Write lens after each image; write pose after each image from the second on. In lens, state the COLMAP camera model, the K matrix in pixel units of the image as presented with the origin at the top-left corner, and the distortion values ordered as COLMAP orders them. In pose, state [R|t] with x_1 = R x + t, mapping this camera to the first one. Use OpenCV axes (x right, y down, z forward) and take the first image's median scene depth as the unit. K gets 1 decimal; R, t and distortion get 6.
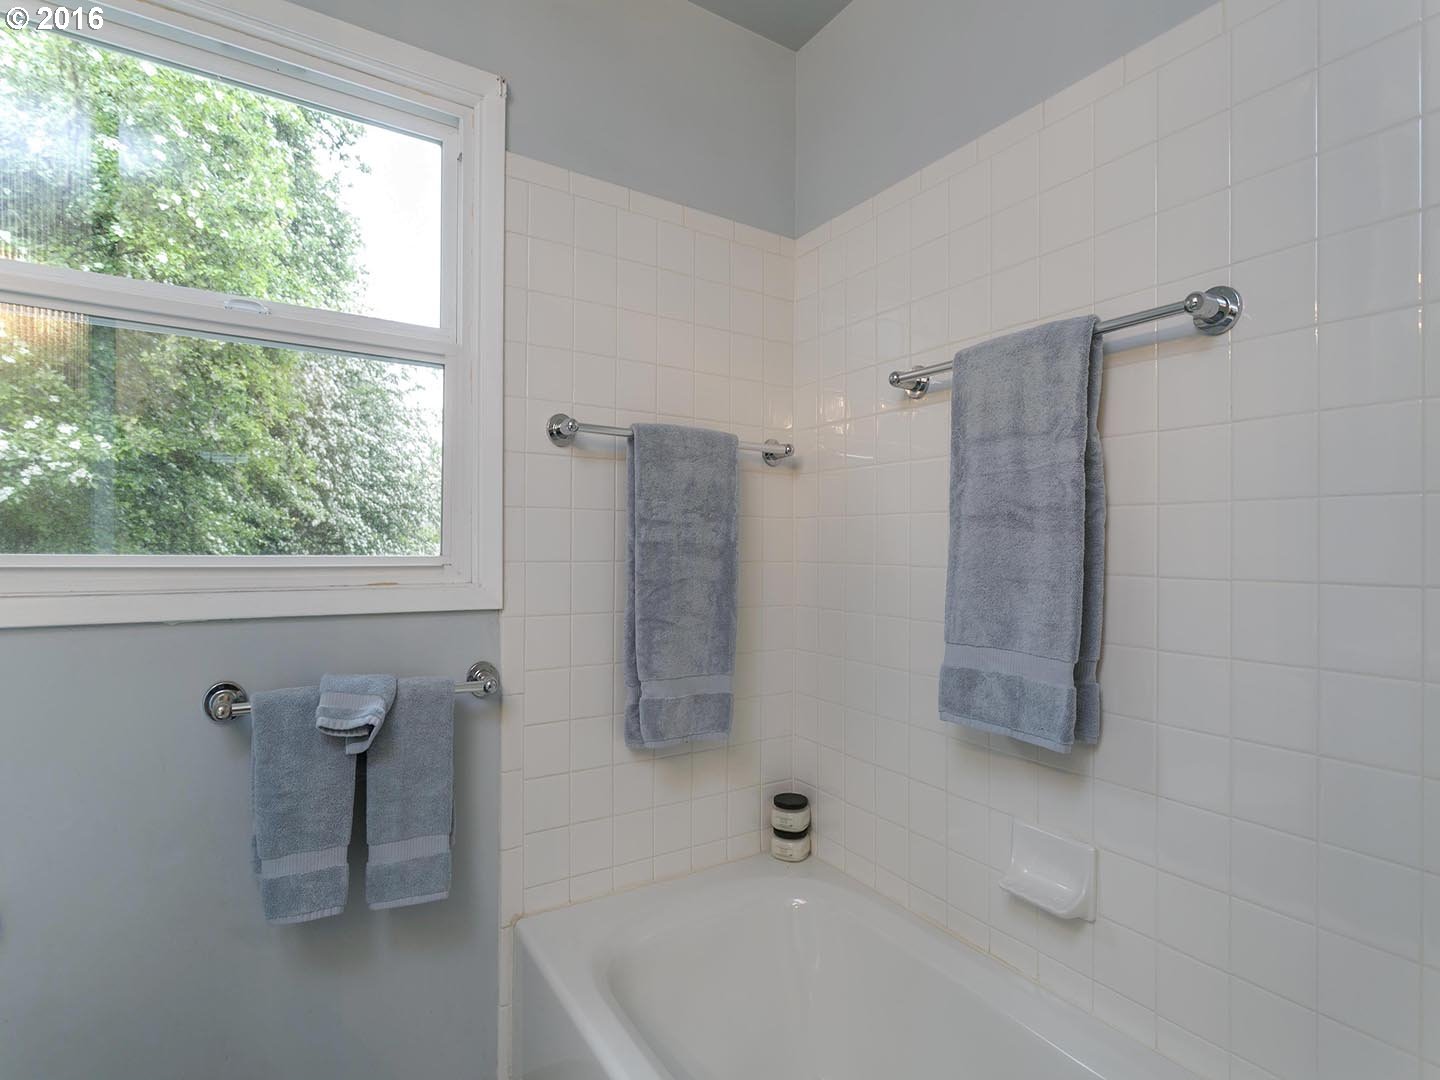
lens RADIAL K [[688.0, 0, 720.0], [0, 688.0, 540.0], [0, 0, 1]] dist [-0.009576, 0.000383]
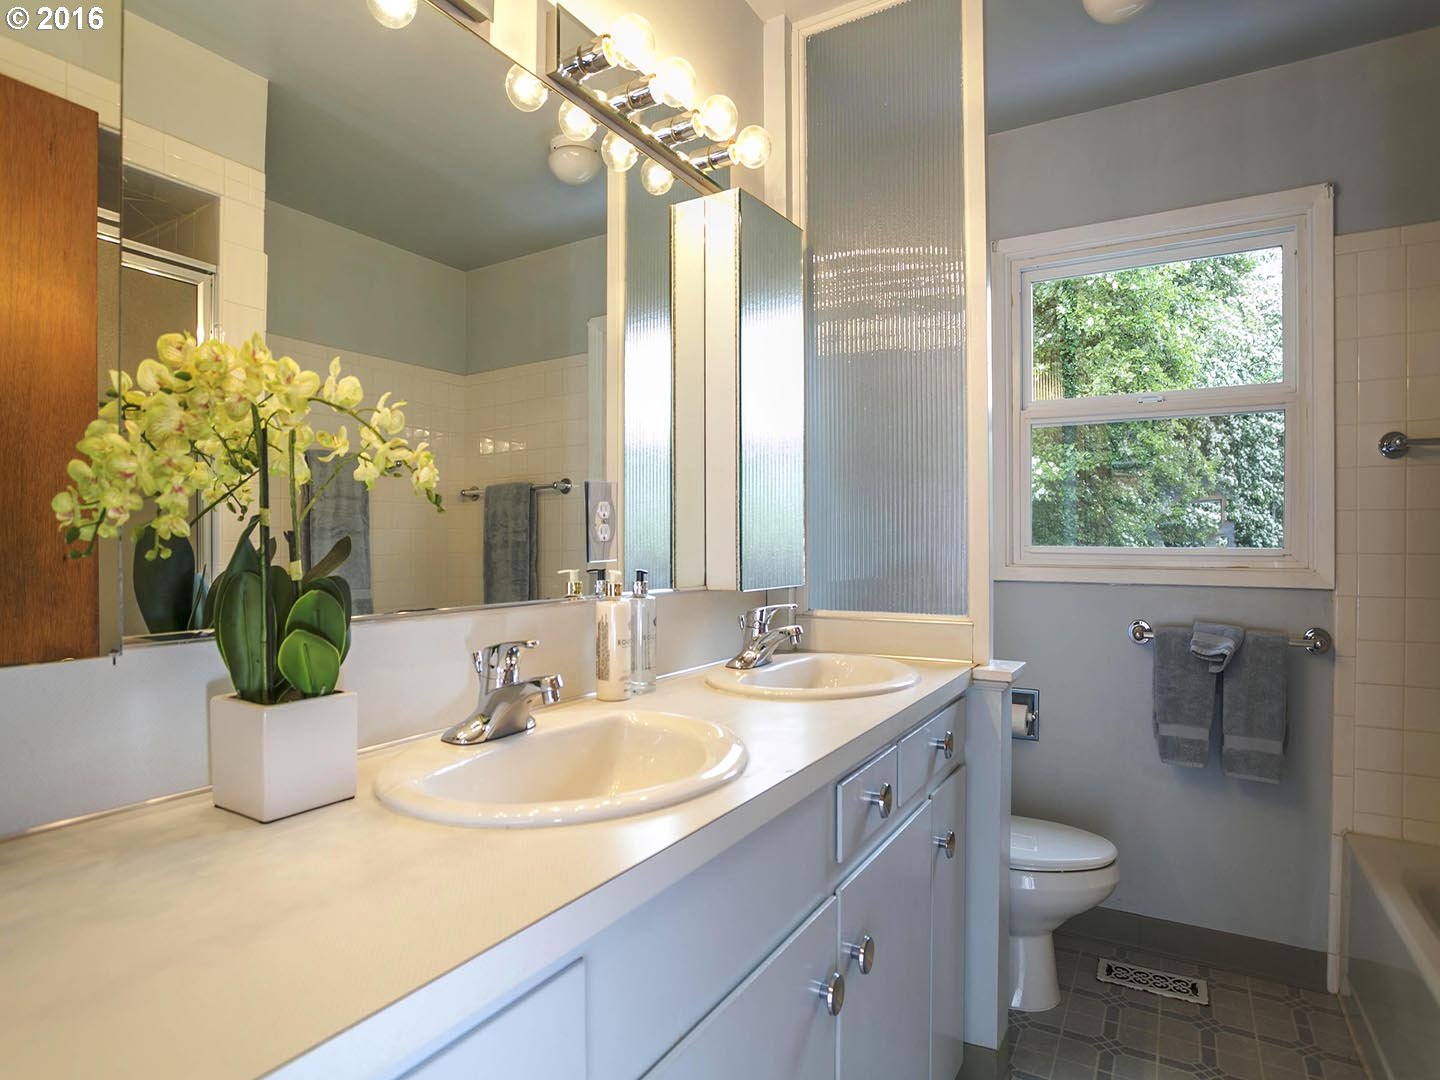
lens RADIAL K [[796.2, 0, 720.0], [0, 796.2, 540.0], [0, 0, 1]] dist [-0.019080, 0.002038]
pose [[0.446571, -0.003498, -0.894741, 0.197739], [0.004823, 0.999987, -0.001502, 0.001353], [0.894735, -0.003645, 0.446582, -0.279684]]
